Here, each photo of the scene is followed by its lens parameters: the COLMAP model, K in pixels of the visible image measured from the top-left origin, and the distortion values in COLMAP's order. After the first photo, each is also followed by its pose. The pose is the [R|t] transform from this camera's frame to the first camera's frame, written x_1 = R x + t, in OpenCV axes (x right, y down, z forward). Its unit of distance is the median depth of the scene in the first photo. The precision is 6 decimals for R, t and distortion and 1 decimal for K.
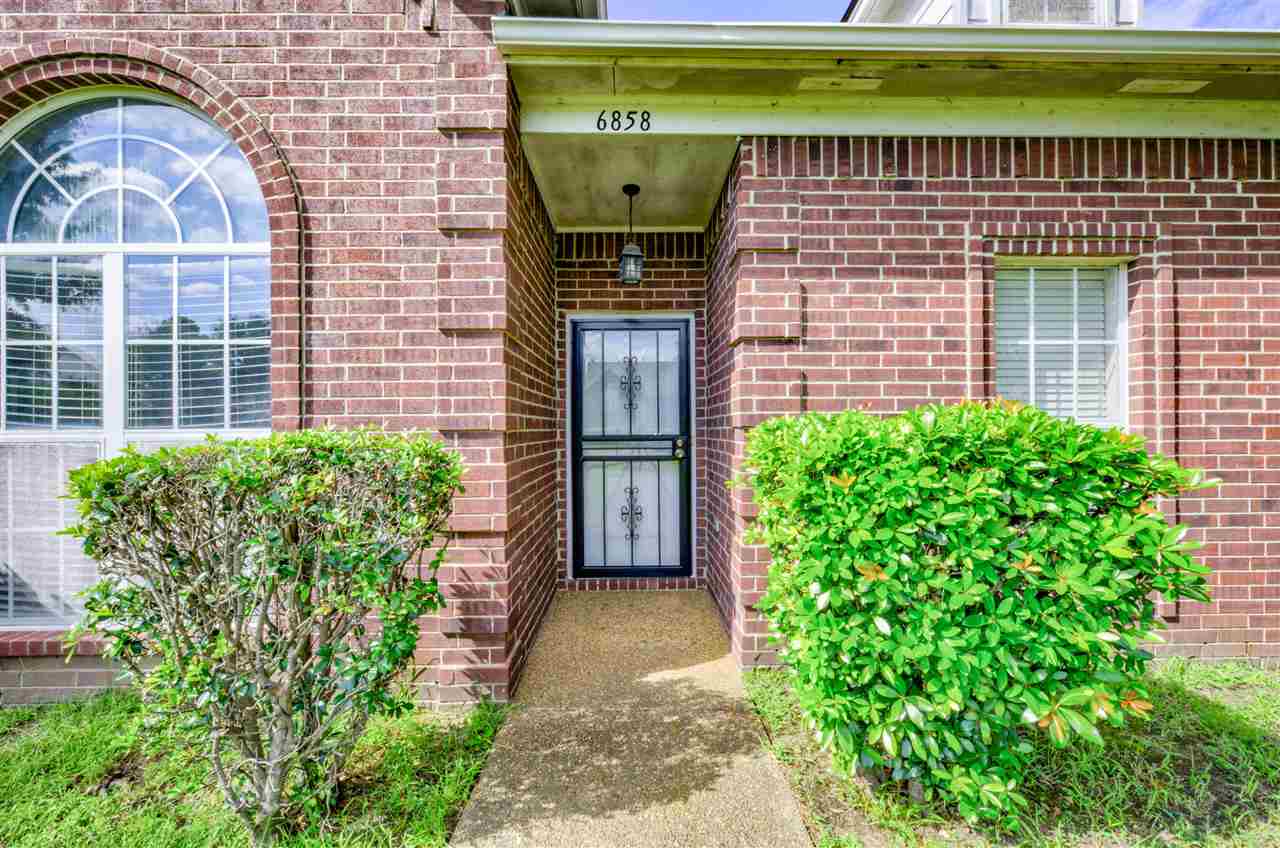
lens RADIAL K [[542.3, 0, 642.1], [0, 542.3, 423.9], [0, 0, 1]] dist [-0.000417, 0.000272]
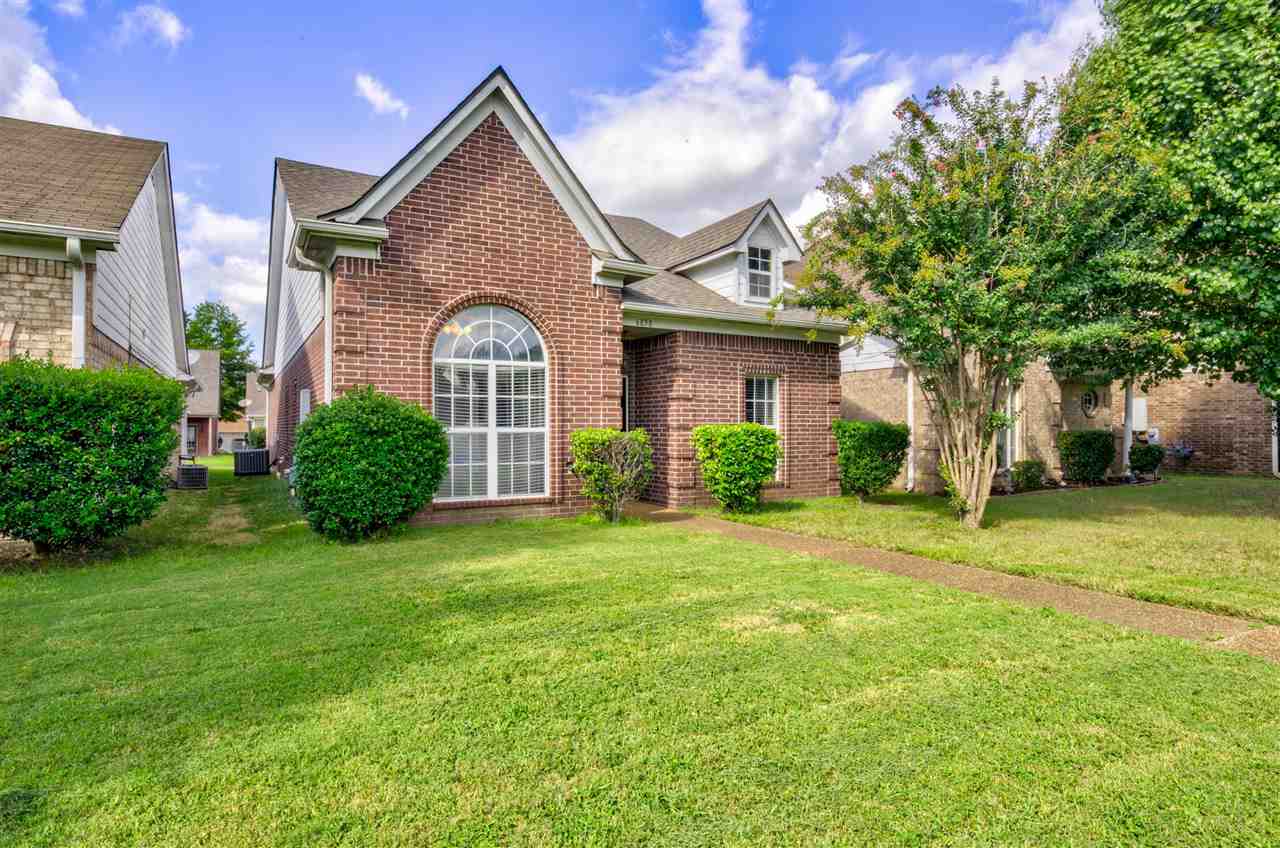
lens RADIAL K [[702.7, 0, 637.5], [0, 702.7, 425.1], [0, 0, 1]] dist [0.005077, -0.000148]
pose [[0.876558, 0.005834, 0.481260, -1.853885], [-0.008004, 0.999965, 0.002457, -0.015760], [-0.481229, -0.006005, 0.876574, -2.267363]]
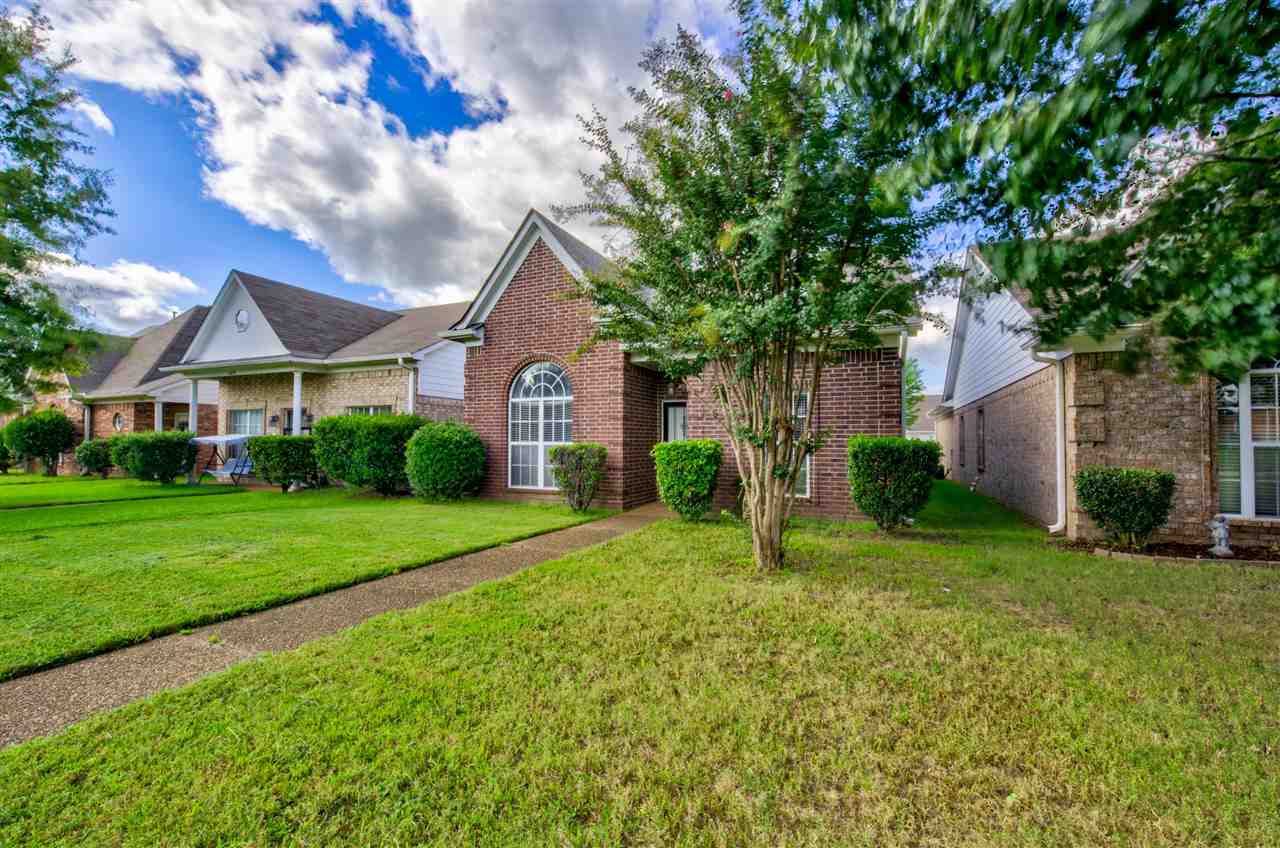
lens RADIAL K [[542.3, 0, 639.1], [0, 542.3, 426.4], [0, 0, 1]] dist [-0.000417, 0.000272]
pose [[0.904900, -0.002814, -0.425615, 1.369215], [-0.005610, 0.999812, -0.018539, -0.032787], [0.425587, 0.019164, 0.904714, -2.255694]]
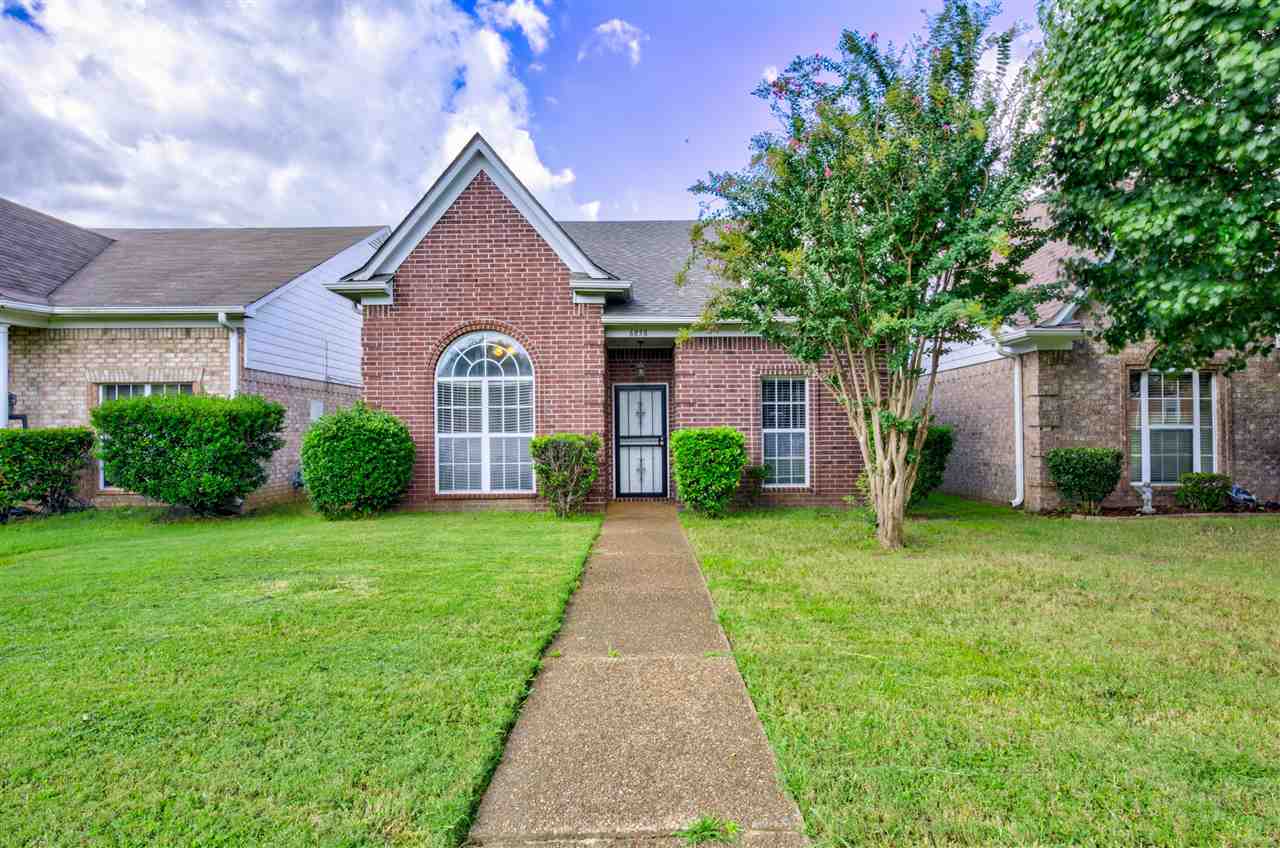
lens RADIAL K [[702.7, 0, 638.1], [0, 702.7, 426.1], [0, 0, 1]] dist [0.005077, -0.000148]
pose [[0.999785, -0.003238, -0.020464, 0.043619], [0.003200, 0.999993, -0.001854, -0.020681], [0.020470, 0.001788, 0.999789, -2.958314]]
